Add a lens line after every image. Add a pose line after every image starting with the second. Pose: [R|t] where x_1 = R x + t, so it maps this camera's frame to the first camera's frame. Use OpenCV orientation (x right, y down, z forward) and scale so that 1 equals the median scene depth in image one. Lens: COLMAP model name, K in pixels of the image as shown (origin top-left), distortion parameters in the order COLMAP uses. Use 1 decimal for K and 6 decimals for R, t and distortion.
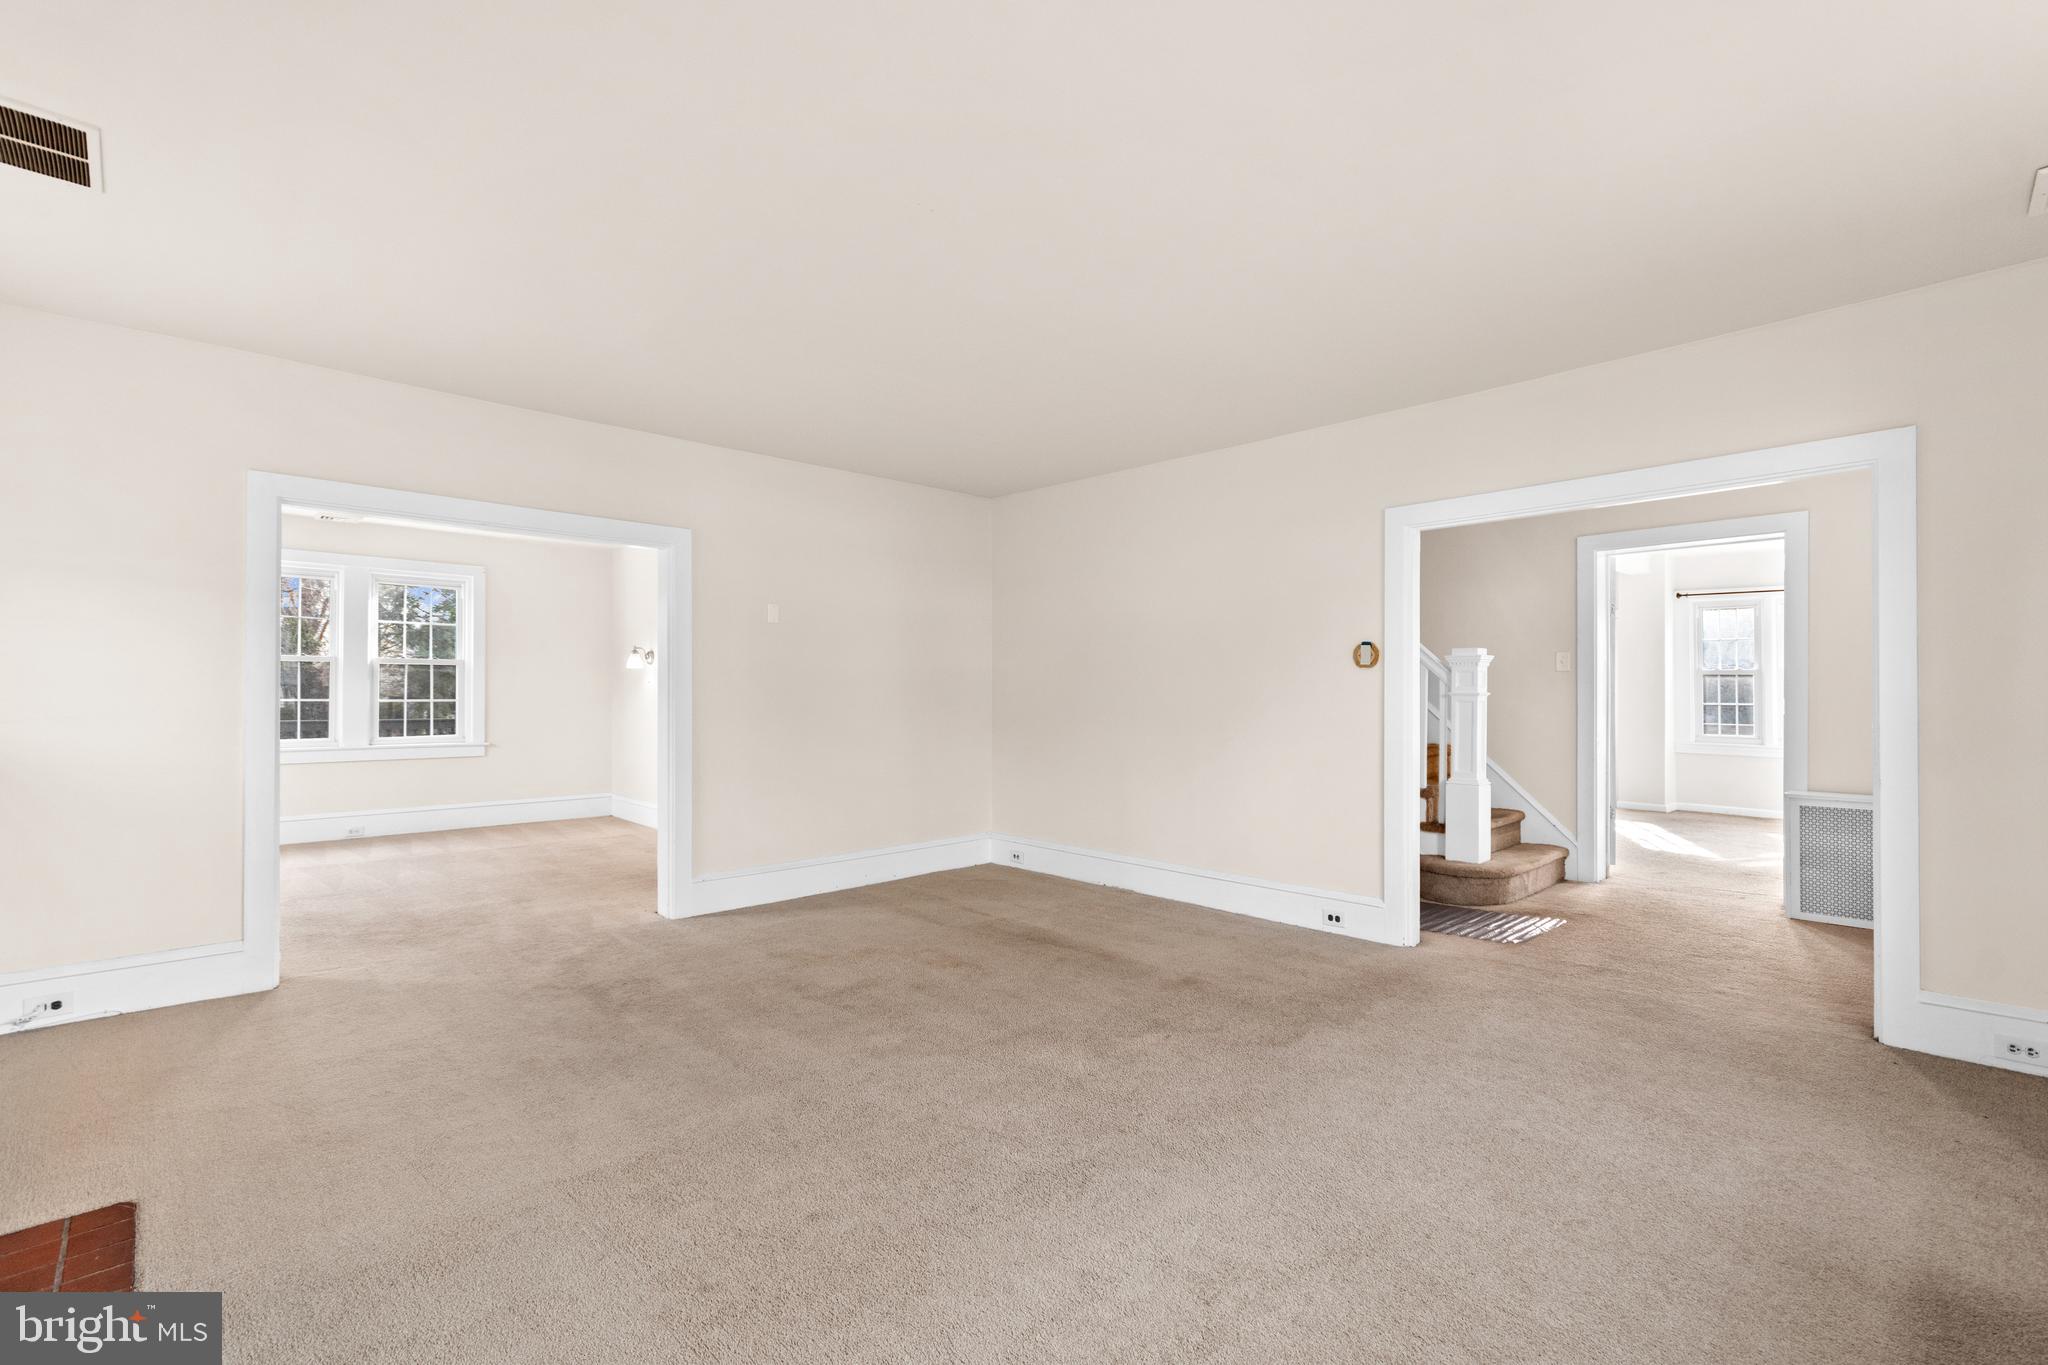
lens RADIAL K [[914.2, 0, 1024.3], [0, 914.2, 660.3], [0, 0, 1]] dist [-0.000095, 0.000008]
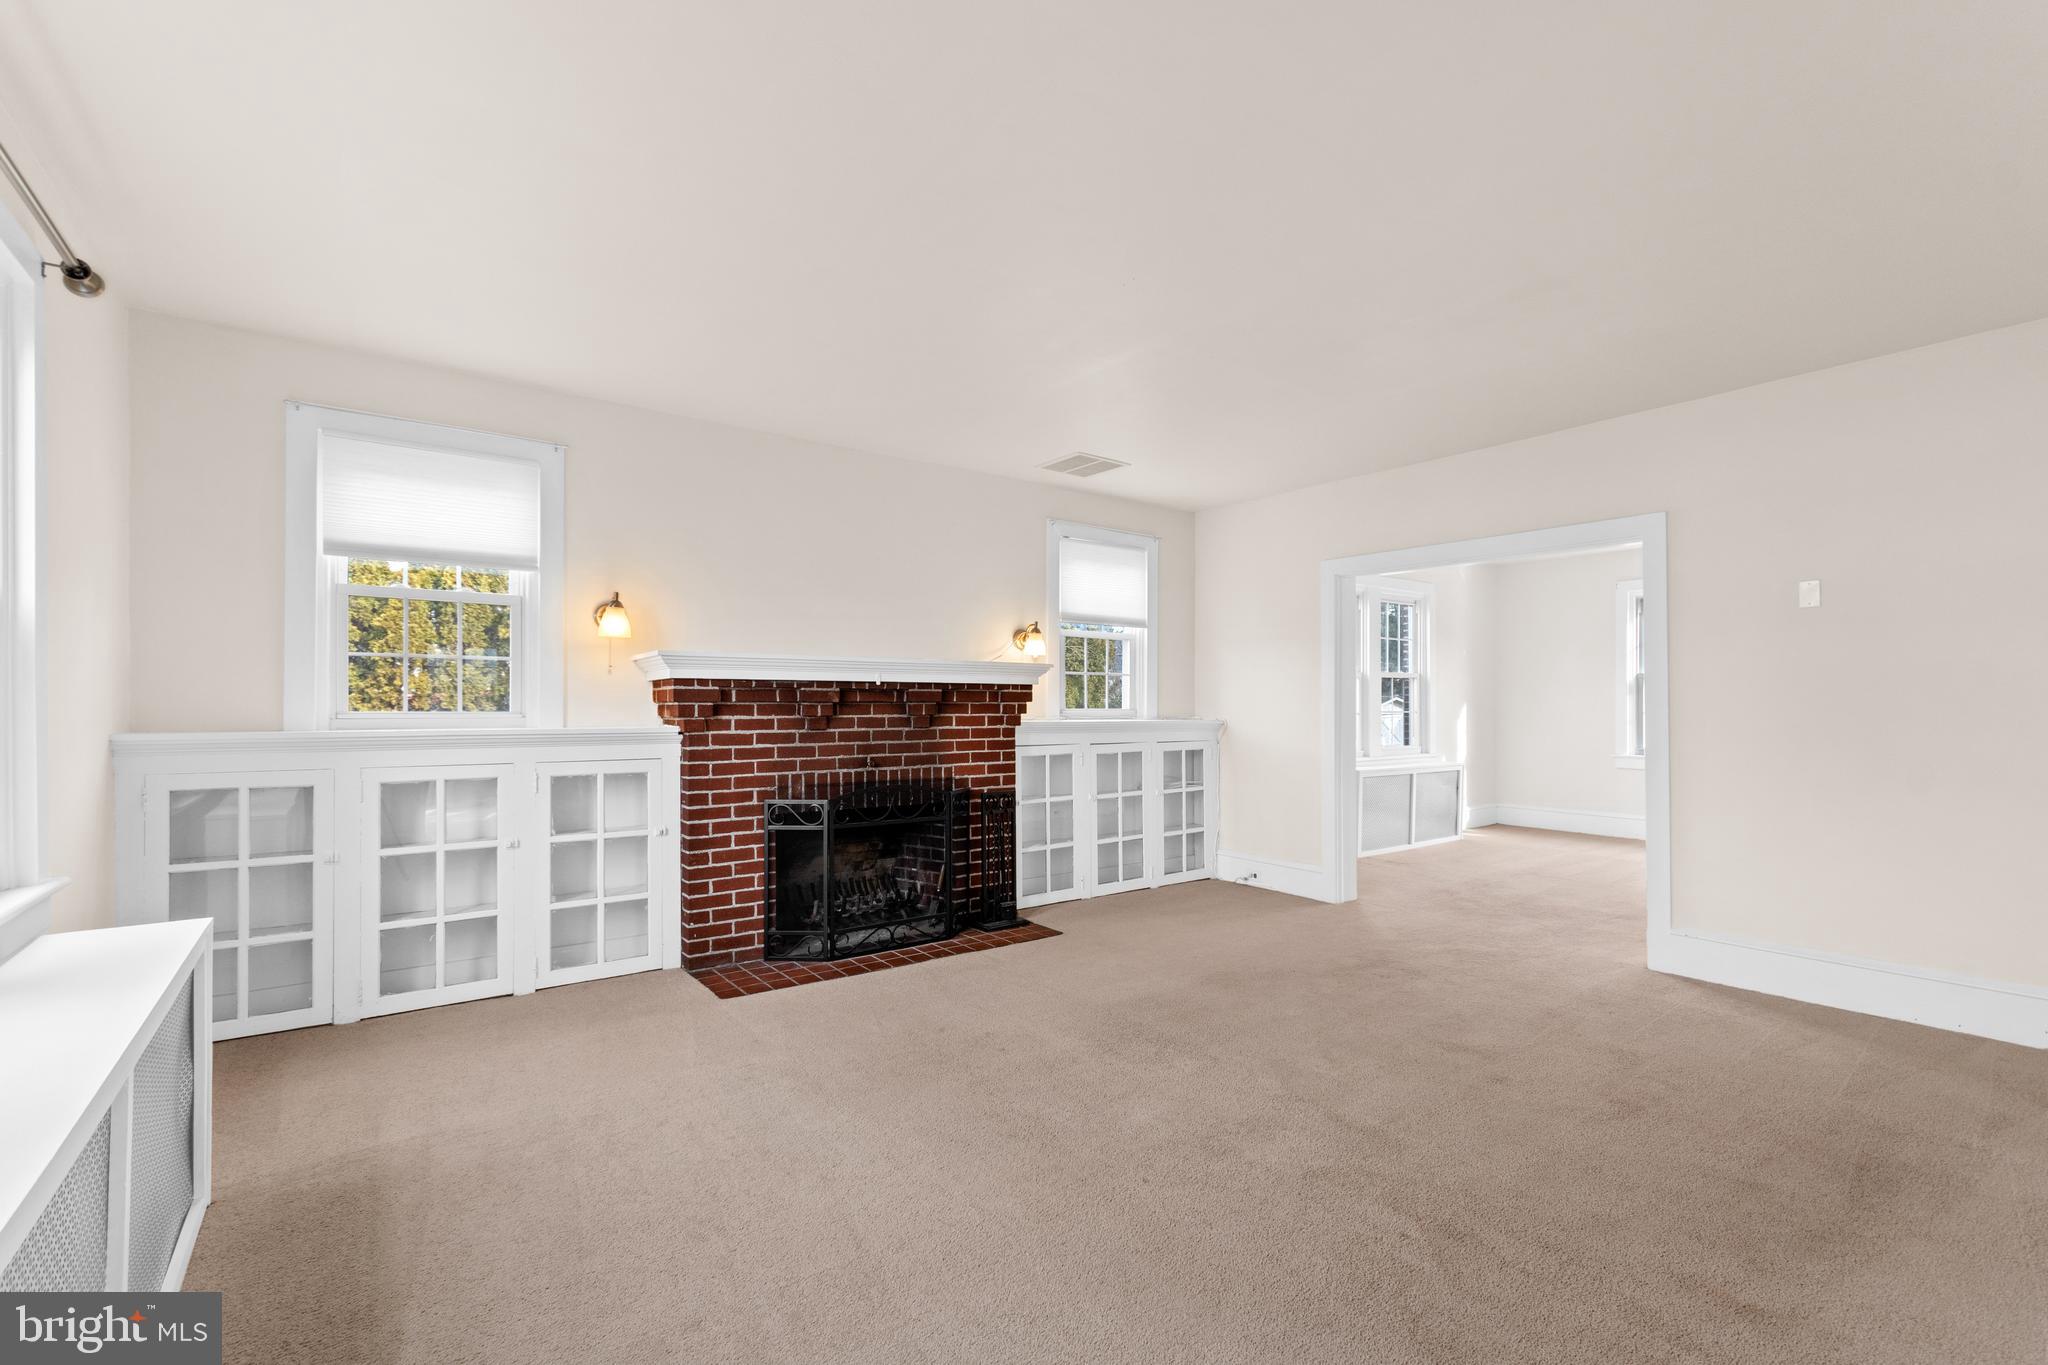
lens RADIAL K [[899.4, 0, 1024.0], [0, 899.4, 682.5], [0, 0, 1]] dist [-0.000174, -0.000022]
pose [[-0.058088, -0.012005, -0.998239, 0.588393], [0.005065, 0.999911, -0.012320, 0.029051], [0.998299, -0.005772, -0.058022, 0.575176]]
